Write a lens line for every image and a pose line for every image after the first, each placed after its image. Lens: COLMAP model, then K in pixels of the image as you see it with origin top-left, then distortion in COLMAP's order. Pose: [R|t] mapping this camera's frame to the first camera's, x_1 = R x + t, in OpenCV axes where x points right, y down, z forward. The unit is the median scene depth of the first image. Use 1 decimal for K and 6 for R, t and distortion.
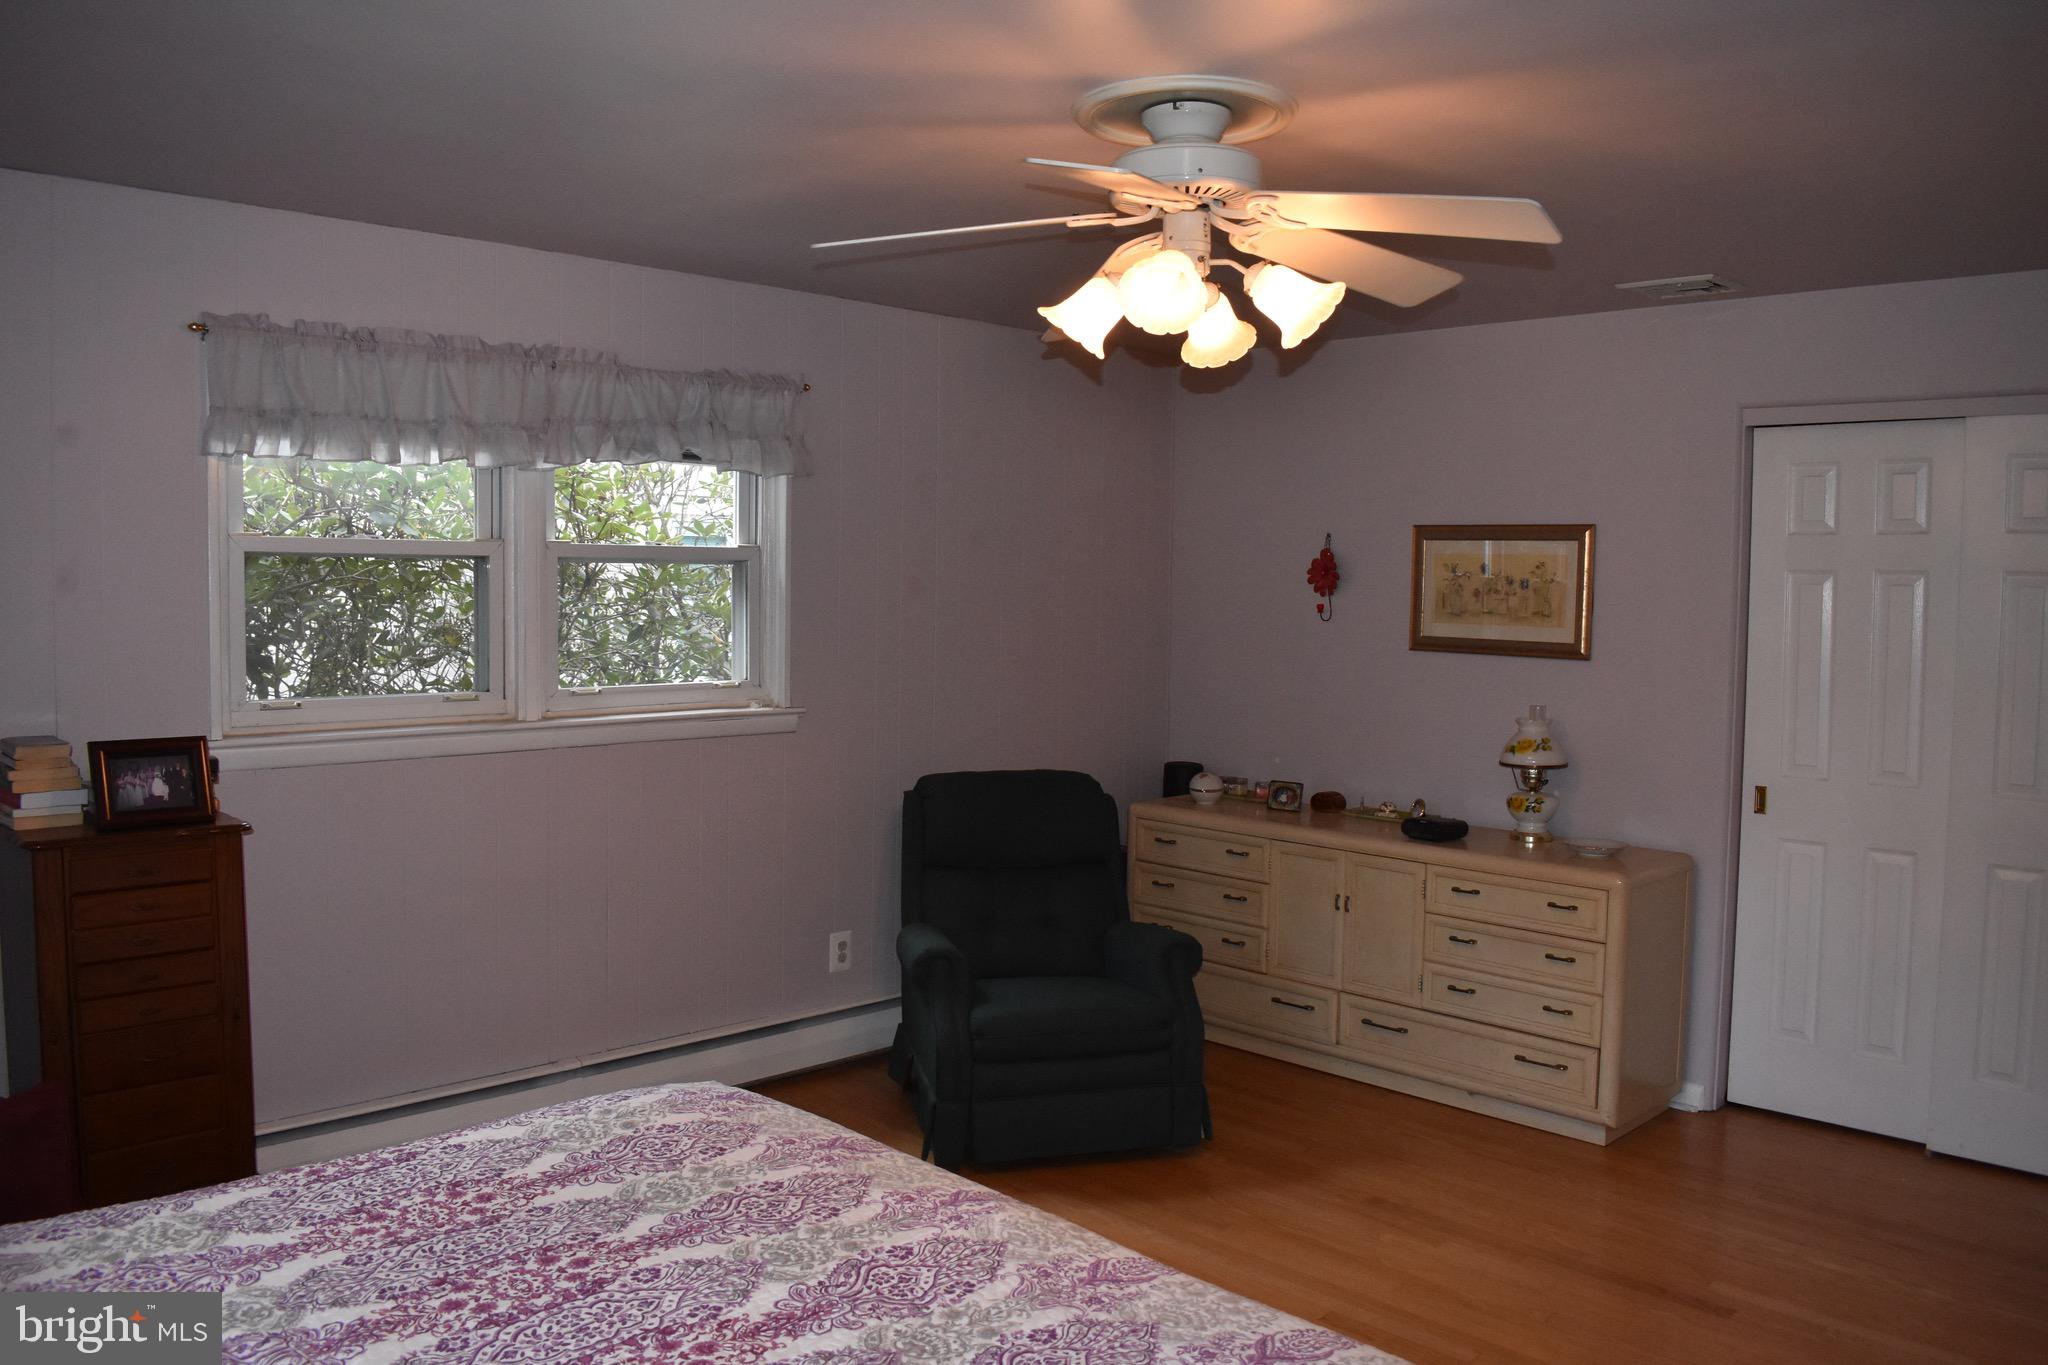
lens RADIAL K [[1596.8, 0, 1012.3], [0, 1596.8, 682.9], [0, 0, 1]] dist [-0.093878, 0.008545]
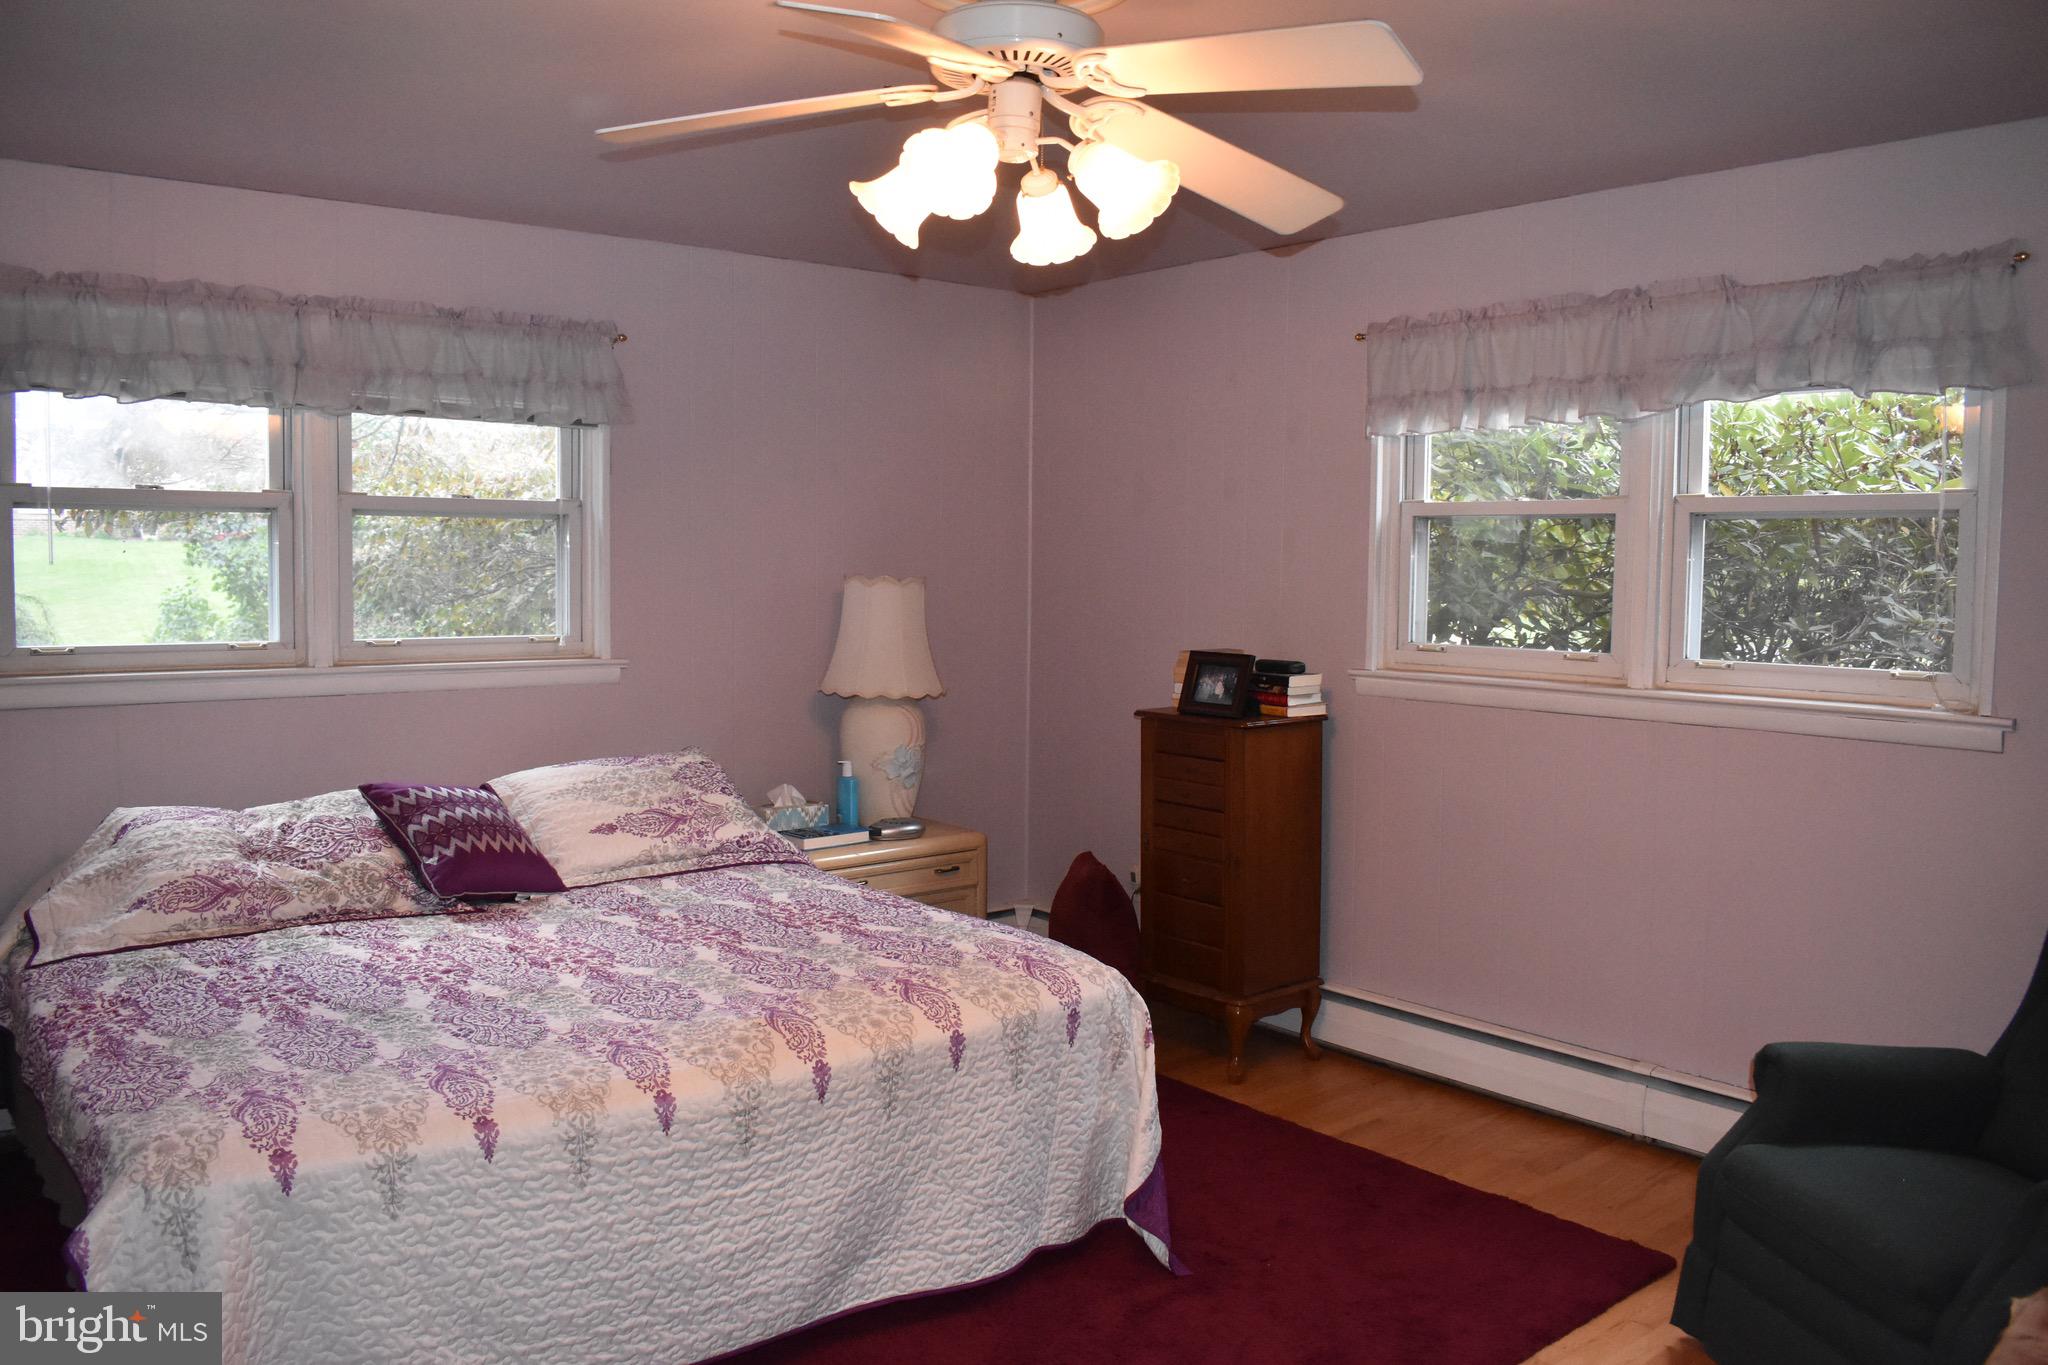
lens RADIAL K [[1596.8, 0, 1012.3], [0, 1596.8, 682.9], [0, 0, 1]] dist [-0.093878, 0.008545]
pose [[-0.099208, 0.067359, -0.992784, 0.785874], [-0.074084, 0.994437, 0.074874, -0.025914], [0.992305, 0.080977, -0.093666, 0.858262]]
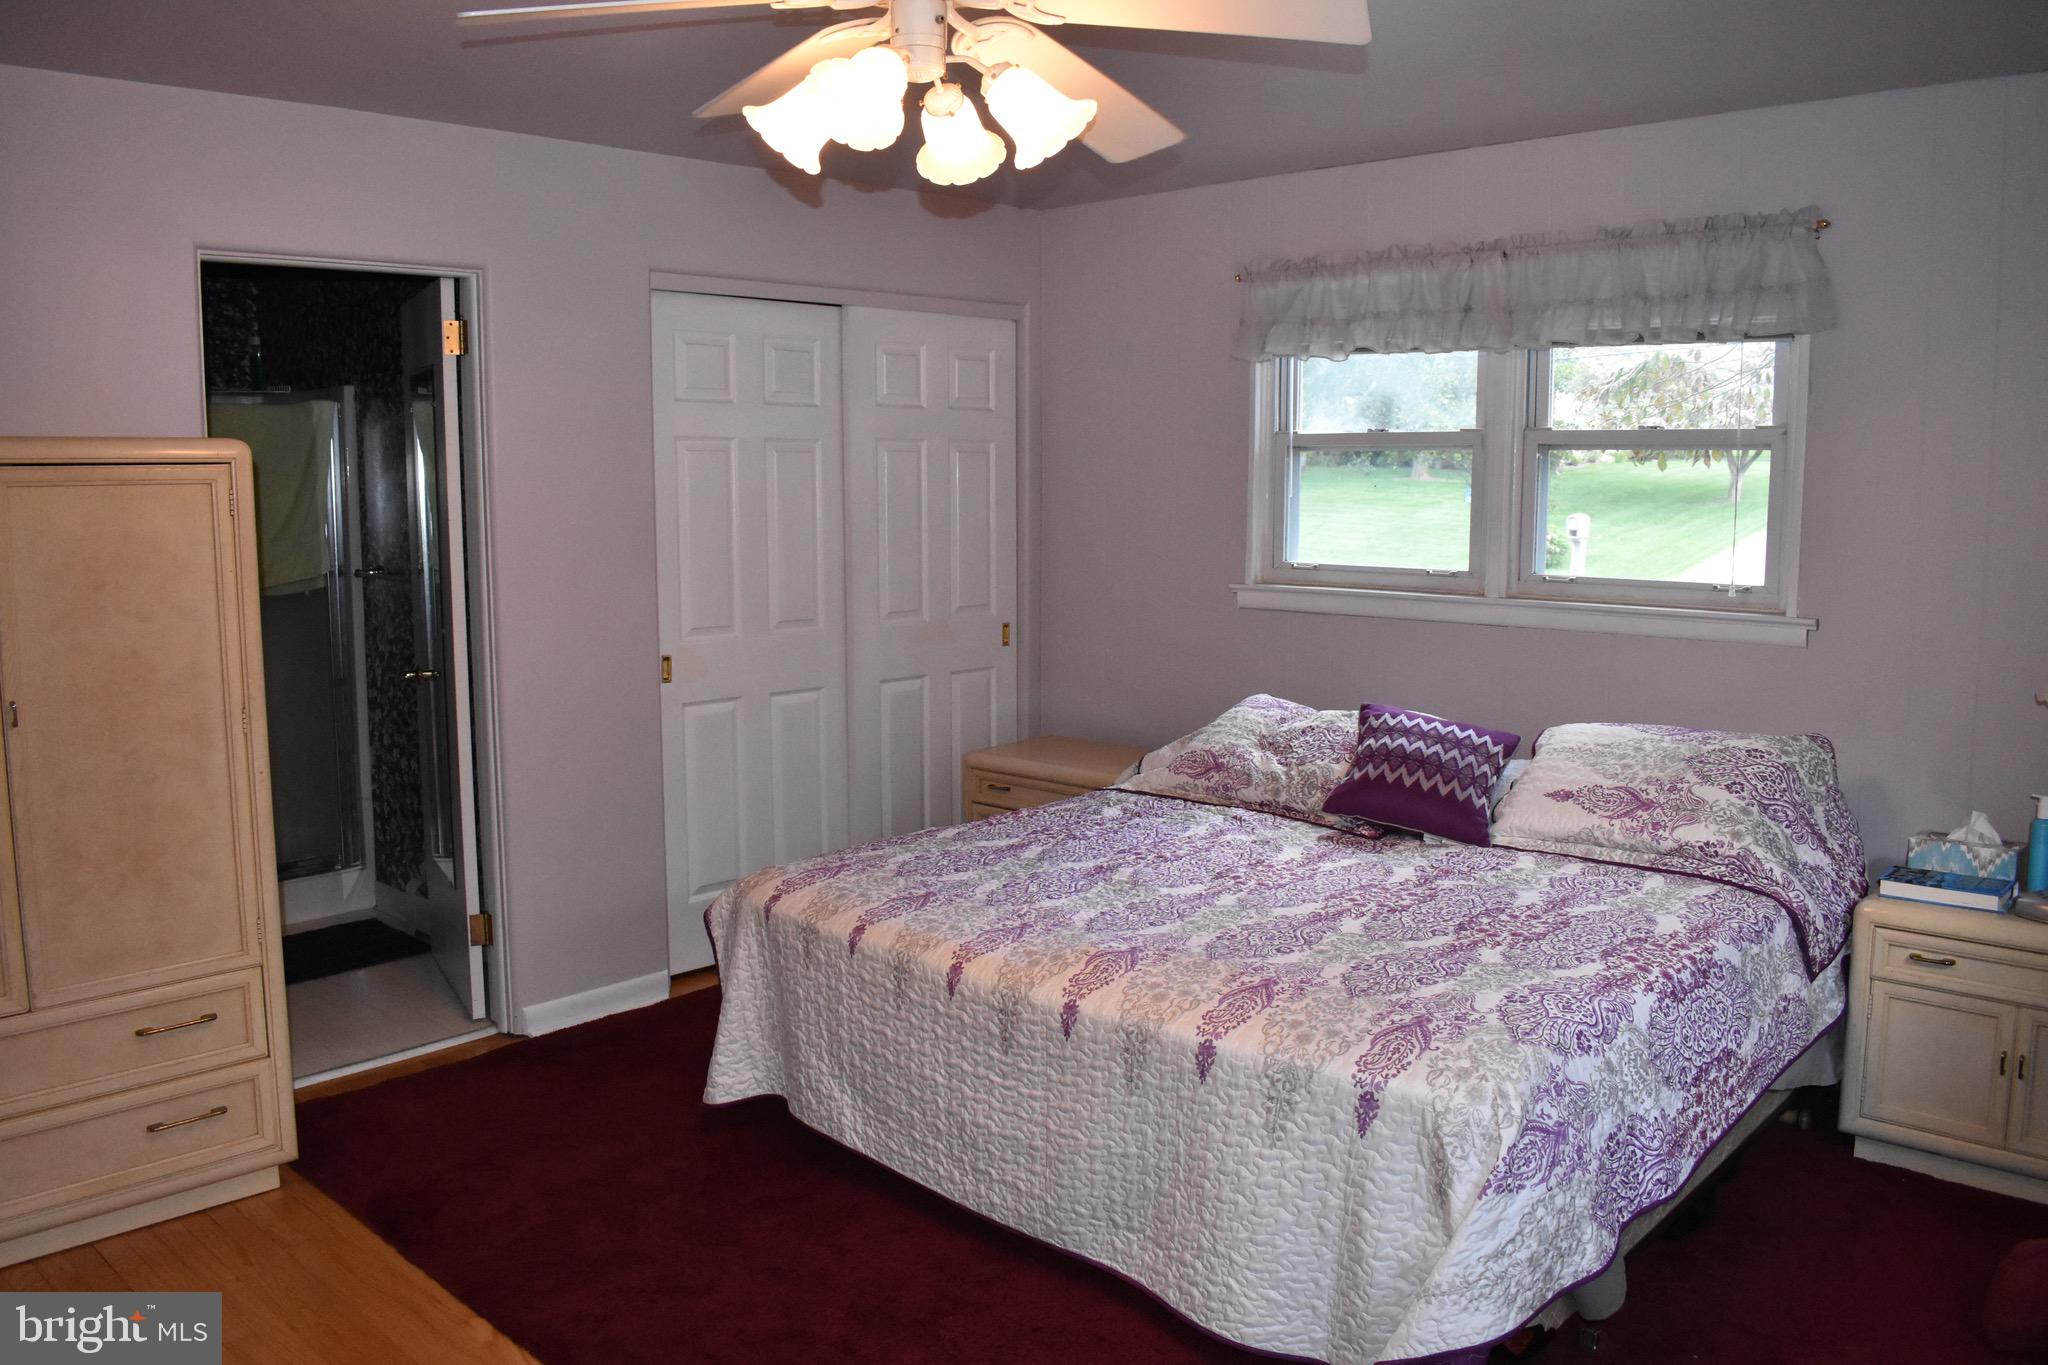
lens RADIAL K [[1596.8, 0, 1012.3], [0, 1596.8, 682.9], [0, 0, 1]] dist [-0.093878, 0.008545]
pose [[-0.999791, -0.003377, -0.020140, 0.058175], [-0.007127, 0.981918, 0.189170, -0.078026], [0.019137, 0.189275, -0.981738, 1.462408]]
